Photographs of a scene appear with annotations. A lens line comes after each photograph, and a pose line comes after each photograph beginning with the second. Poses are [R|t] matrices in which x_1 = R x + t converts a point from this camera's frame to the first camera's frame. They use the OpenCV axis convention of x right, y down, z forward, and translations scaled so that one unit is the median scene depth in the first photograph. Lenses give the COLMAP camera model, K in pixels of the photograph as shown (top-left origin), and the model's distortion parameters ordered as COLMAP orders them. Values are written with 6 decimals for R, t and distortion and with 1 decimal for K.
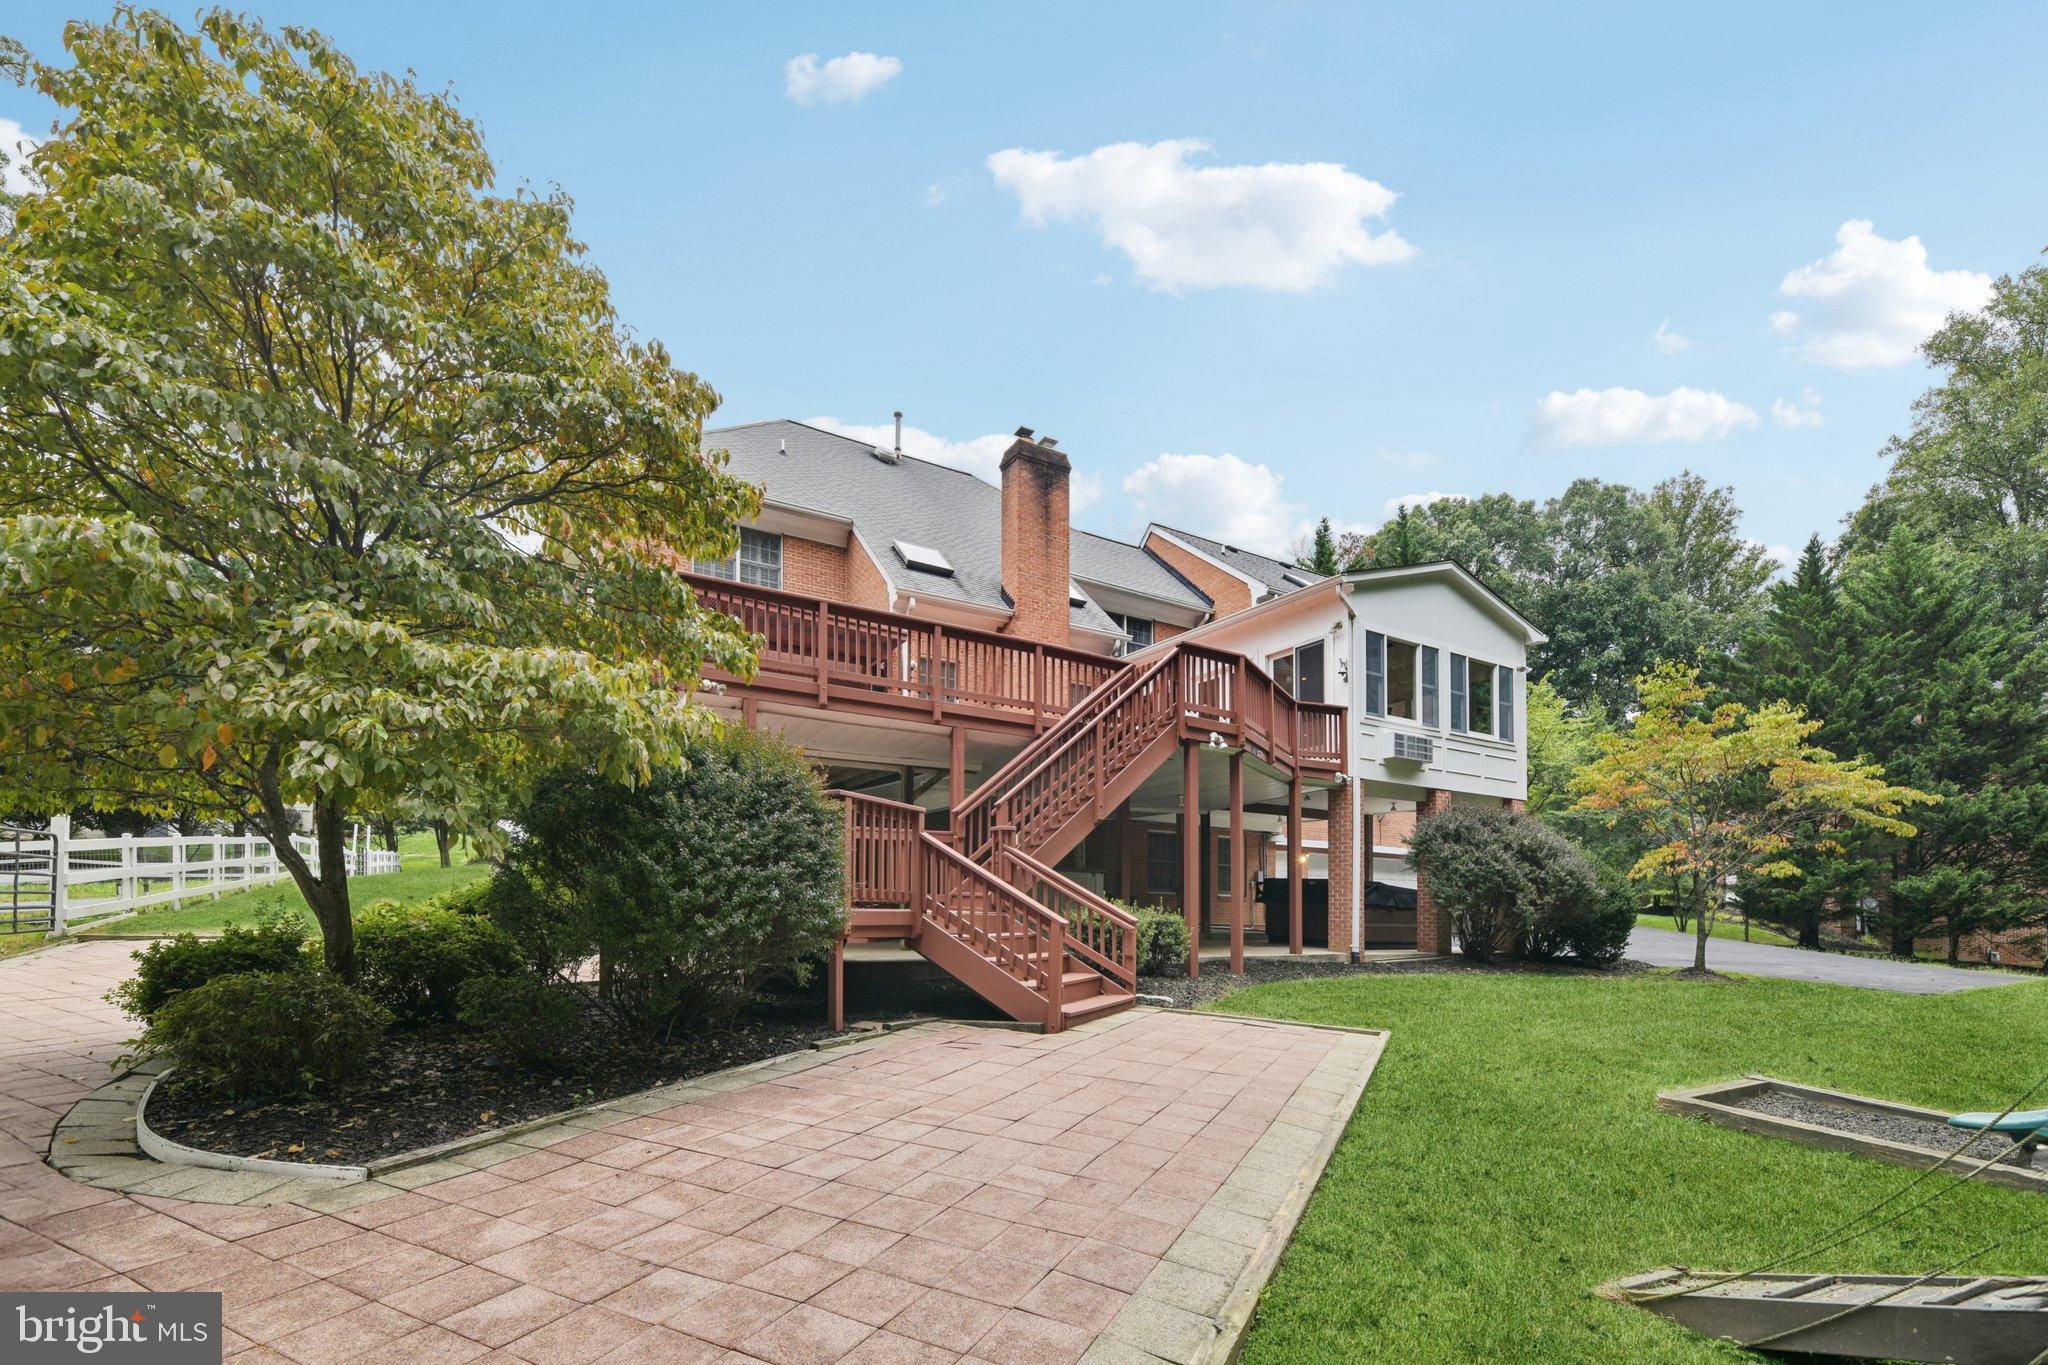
lens RADIAL K [[844.3, 0, 1020.2], [0, 844.3, 694.7], [0, 0, 1]] dist [-0.001163, -0.002839]
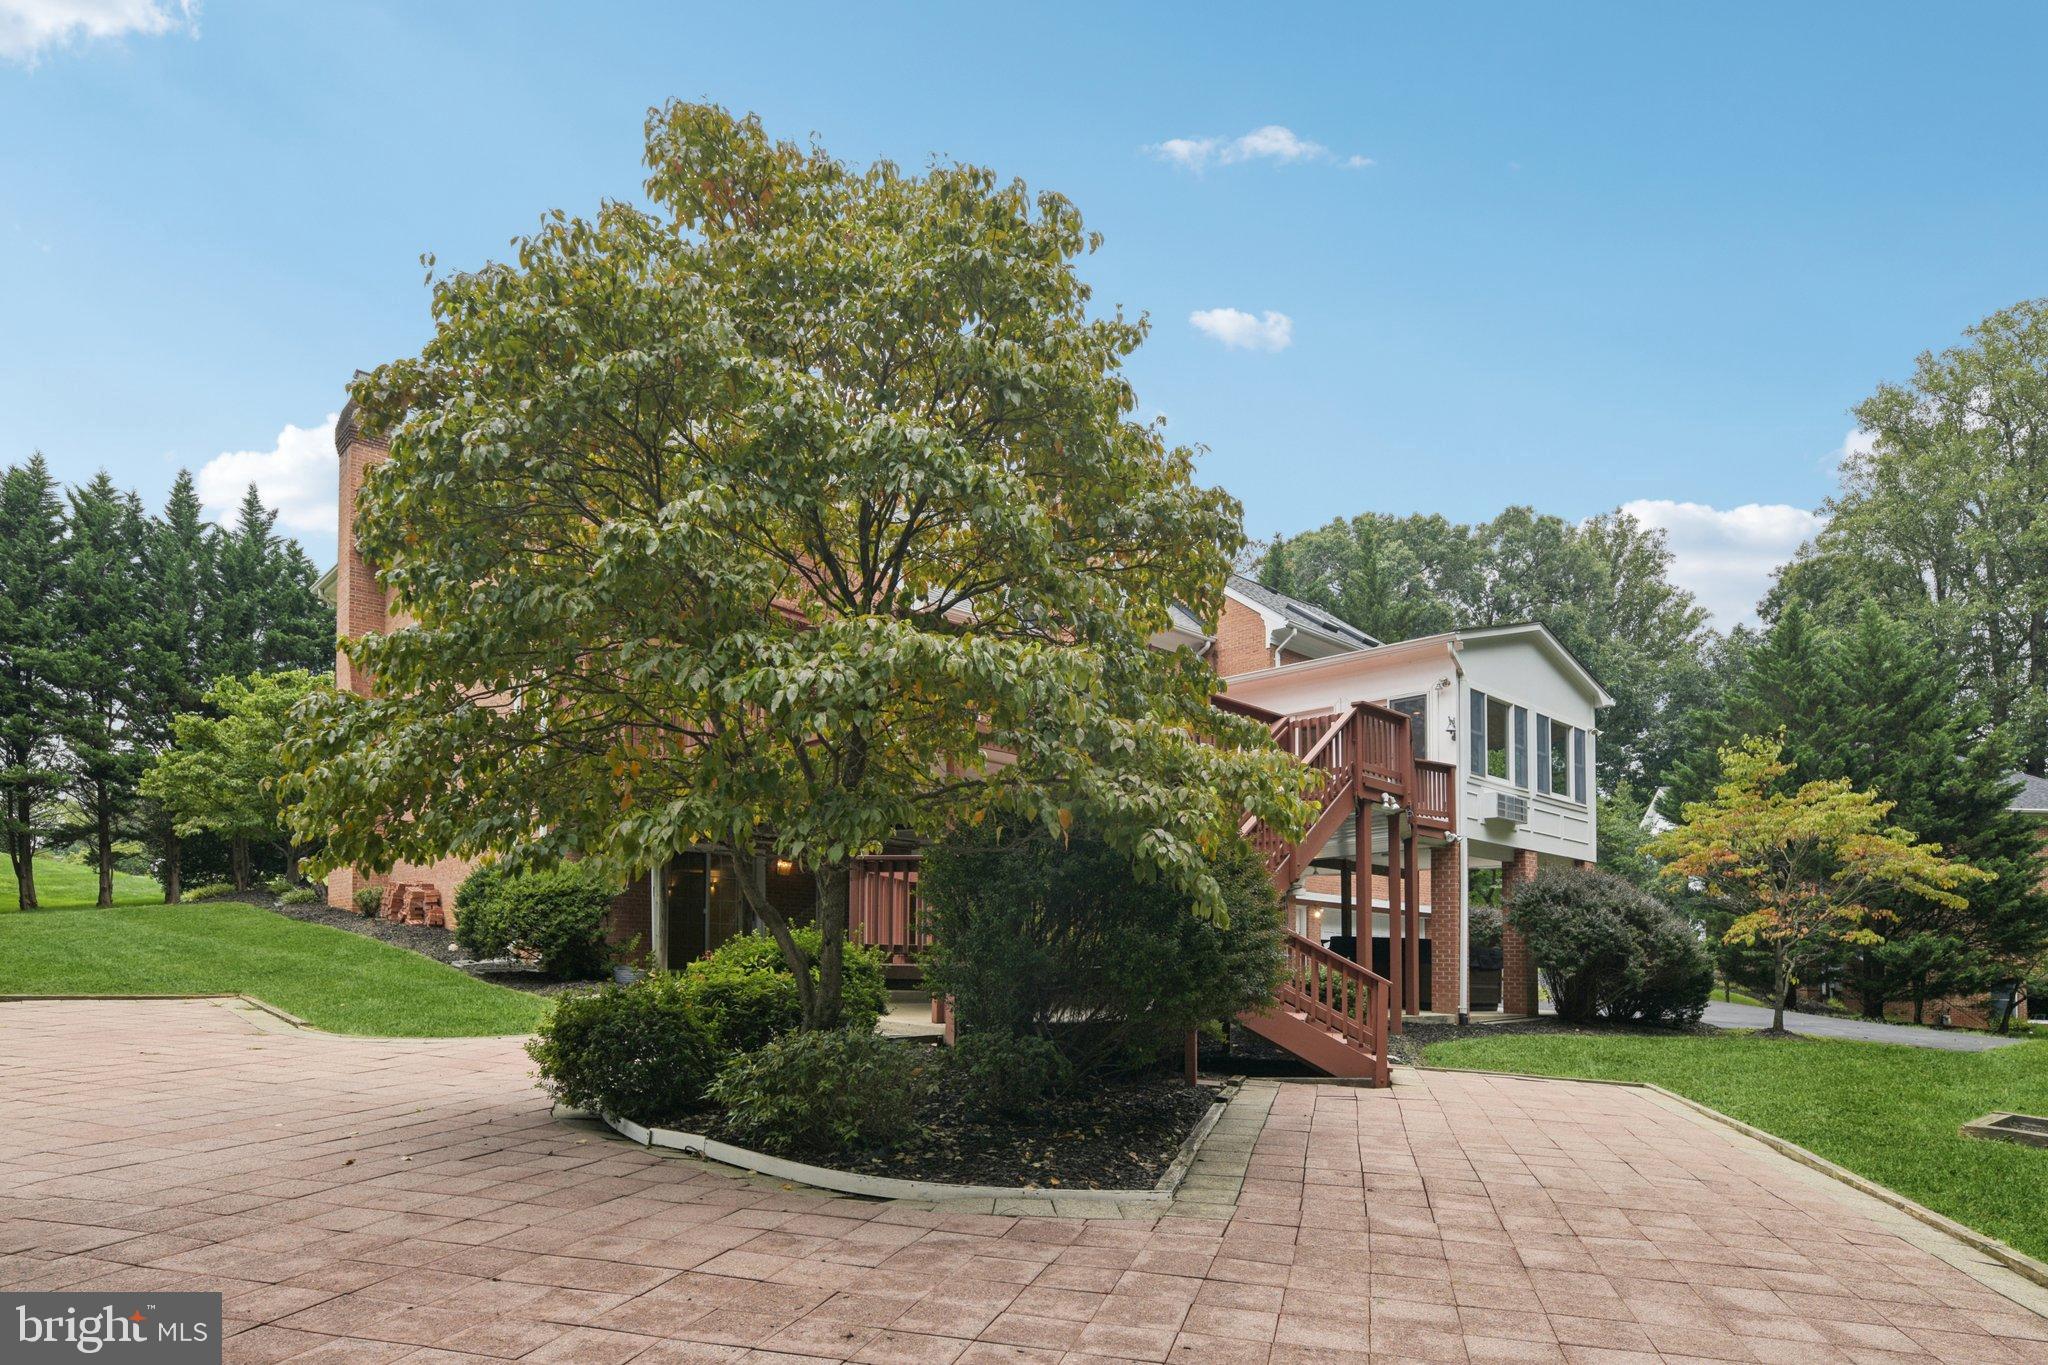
lens RADIAL K [[1005.6, 0, 1022.2], [0, 1005.6, 678.7], [0, 0, 1]] dist [-0.009910, -0.000472]
pose [[0.986747, 0.054203, 0.152944, -0.223061], [-0.050004, 0.998262, -0.031171, -0.018429], [-0.154367, 0.023111, 0.987743, -0.067413]]
